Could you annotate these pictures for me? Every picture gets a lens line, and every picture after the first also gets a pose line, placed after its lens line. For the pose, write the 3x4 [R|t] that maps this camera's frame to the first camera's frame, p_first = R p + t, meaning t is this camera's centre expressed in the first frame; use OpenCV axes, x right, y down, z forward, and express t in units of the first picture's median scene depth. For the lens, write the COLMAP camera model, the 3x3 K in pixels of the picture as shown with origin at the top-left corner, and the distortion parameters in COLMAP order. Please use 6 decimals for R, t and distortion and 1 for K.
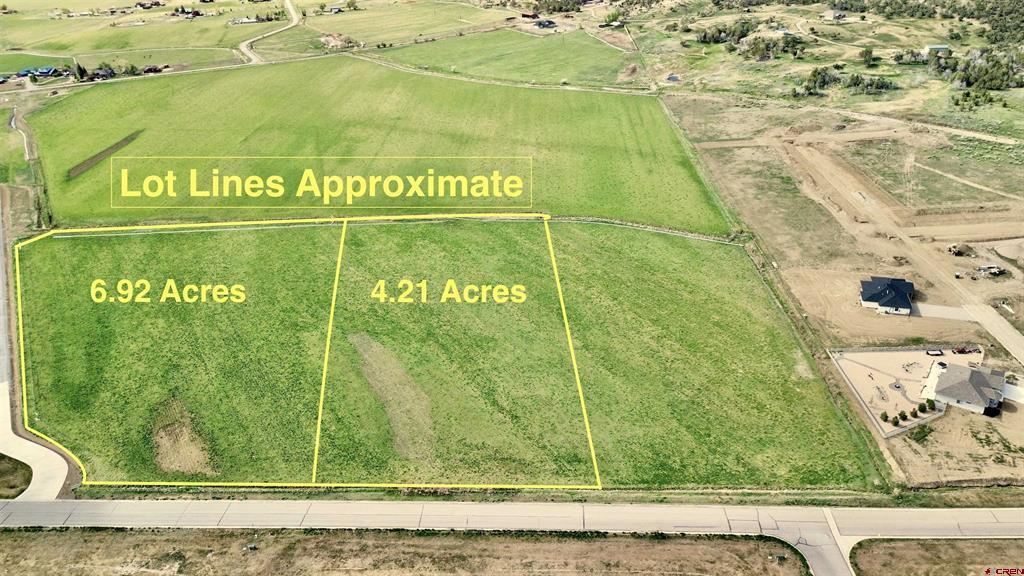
lens RADIAL K [[723.9, 0, 512.0], [0, 723.9, 288.0], [0, 0, 1]] dist [0.072455, -0.072981]
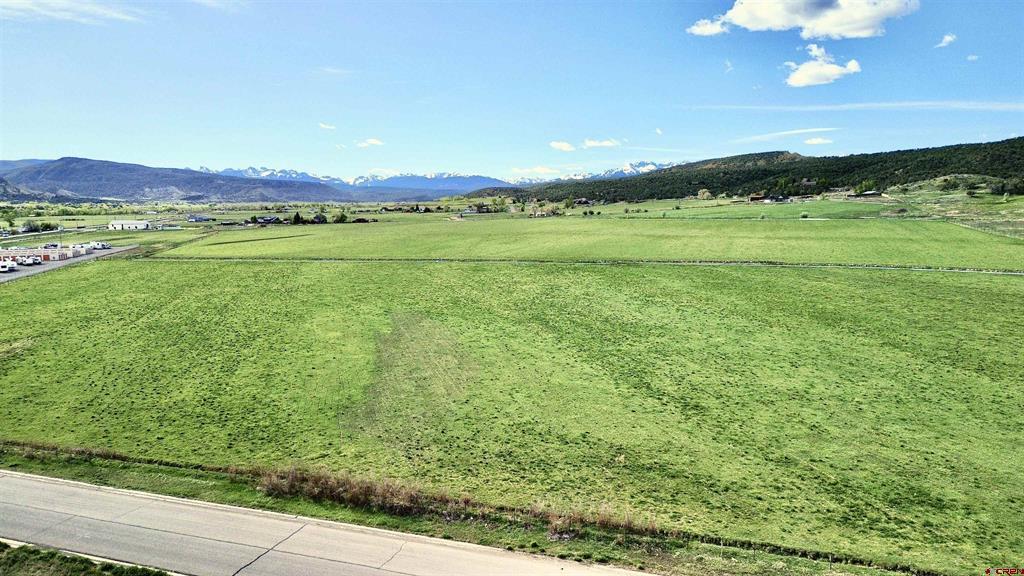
lens RADIAL K [[715.6, 0, 513.6], [0, 715.6, 323.4], [0, 0, 1]] dist [0.068977, -0.055914]
pose [[0.954241, 0.073095, -0.289968, 0.020913], [-0.156385, 0.948482, -0.275546, 0.275464], [0.254889, 0.308284, 0.916511, 0.722885]]
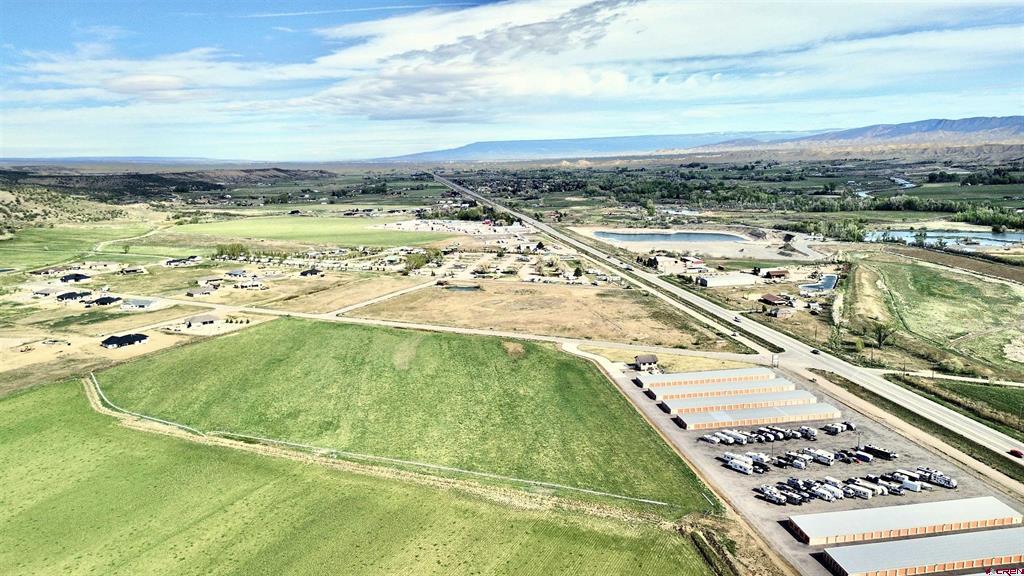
lens RADIAL K [[723.9, 0, 512.0], [0, 723.9, 288.0], [0, 0, 1]] dist [0.072455, -0.072981]
pose [[-0.911547, -0.007007, 0.411136, -1.390266], [0.246871, 0.790278, 0.560816, -1.140848], [-0.328841, 0.612708, -0.718646, 2.550087]]
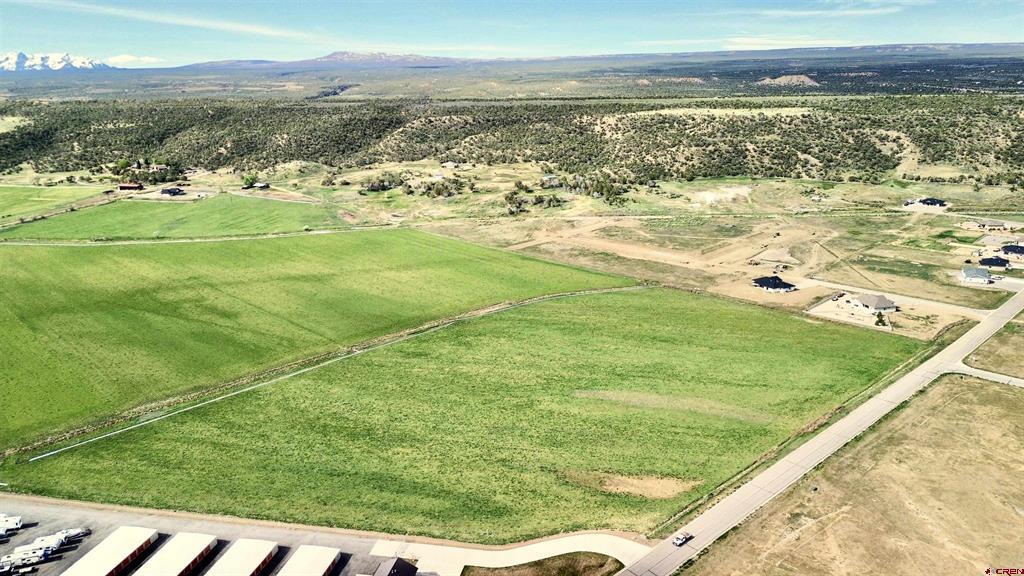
lens RADIAL K [[723.9, 0, 512.0], [0, 723.9, 288.0], [0, 0, 1]] dist [0.072455, -0.072981]
pose [[0.696691, -0.162865, 0.698639, -1.389209], [0.322578, 0.940997, -0.102316, -0.007185], [-0.640753, 0.296649, 0.708121, 0.309119]]
